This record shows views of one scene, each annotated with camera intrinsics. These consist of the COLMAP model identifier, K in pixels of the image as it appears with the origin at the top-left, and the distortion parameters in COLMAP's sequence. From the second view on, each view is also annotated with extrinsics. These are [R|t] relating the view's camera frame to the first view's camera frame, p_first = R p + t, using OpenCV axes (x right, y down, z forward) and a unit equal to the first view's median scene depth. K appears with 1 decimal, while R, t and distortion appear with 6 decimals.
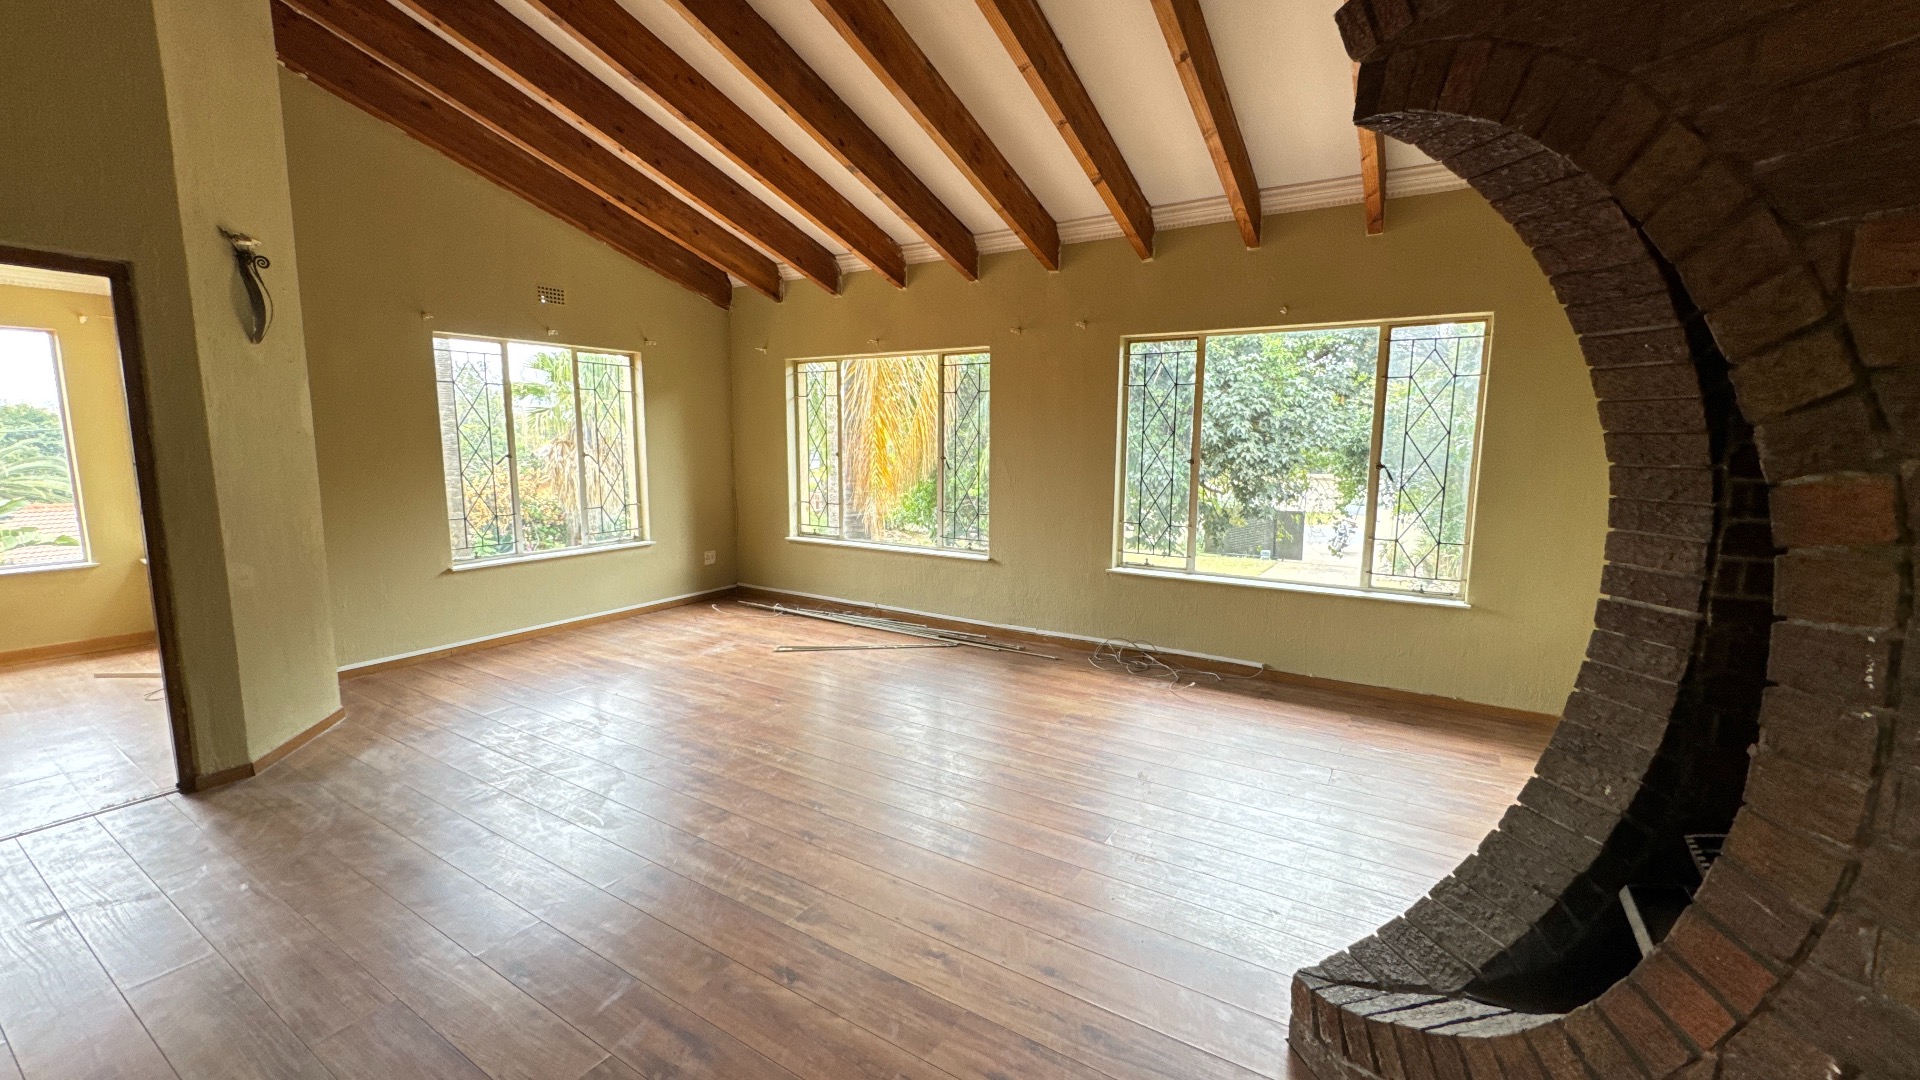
lens RADIAL K [[761.0, 0, 965.8], [0, 761.0, 539.0], [0, 0, 1]] dist [-0.006756, 0.000026]
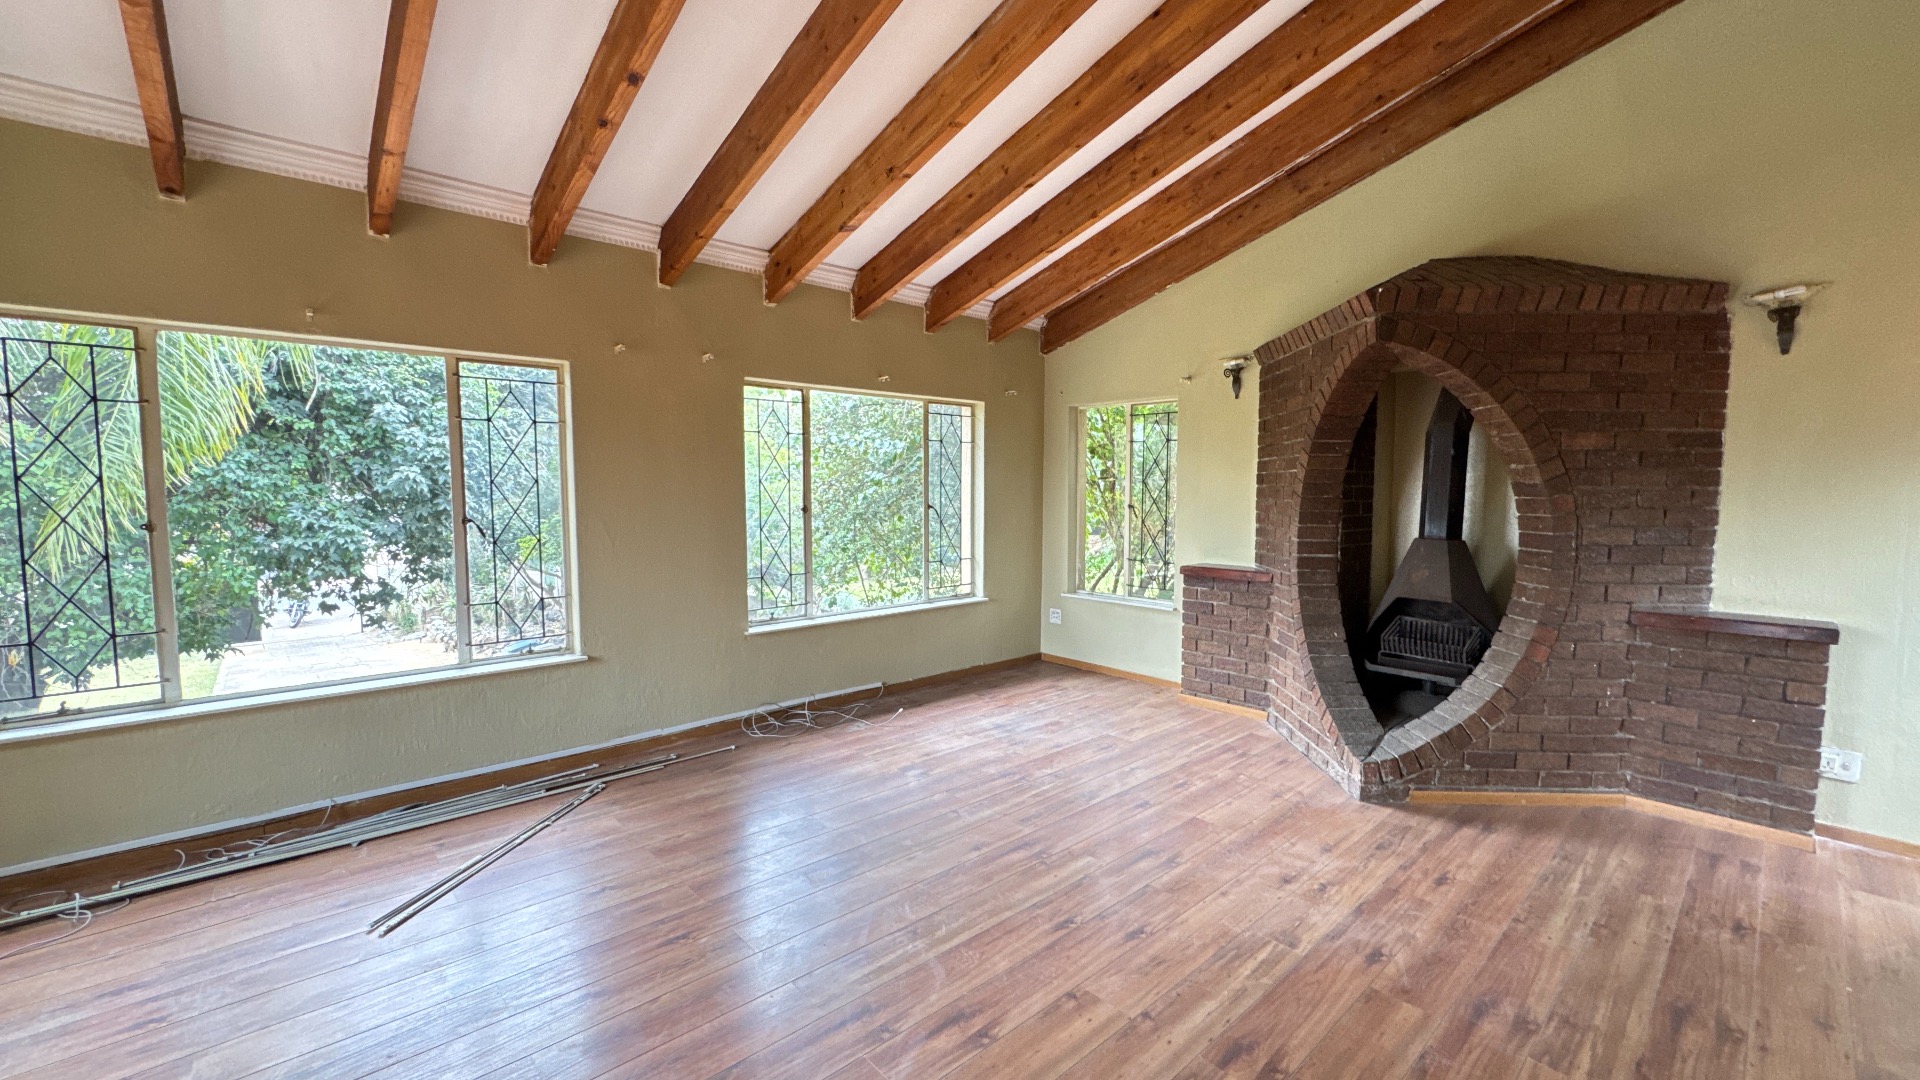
lens RADIAL K [[761.0, 0, 966.0], [0, 761.0, 537.3], [0, 0, 1]] dist [-0.006756, 0.000026]
pose [[0.279800, -0.076024, 0.957044, -0.647635], [0.129815, 0.990701, 0.040745, -0.080690], [-0.951241, 0.112838, 0.287067, 0.527834]]
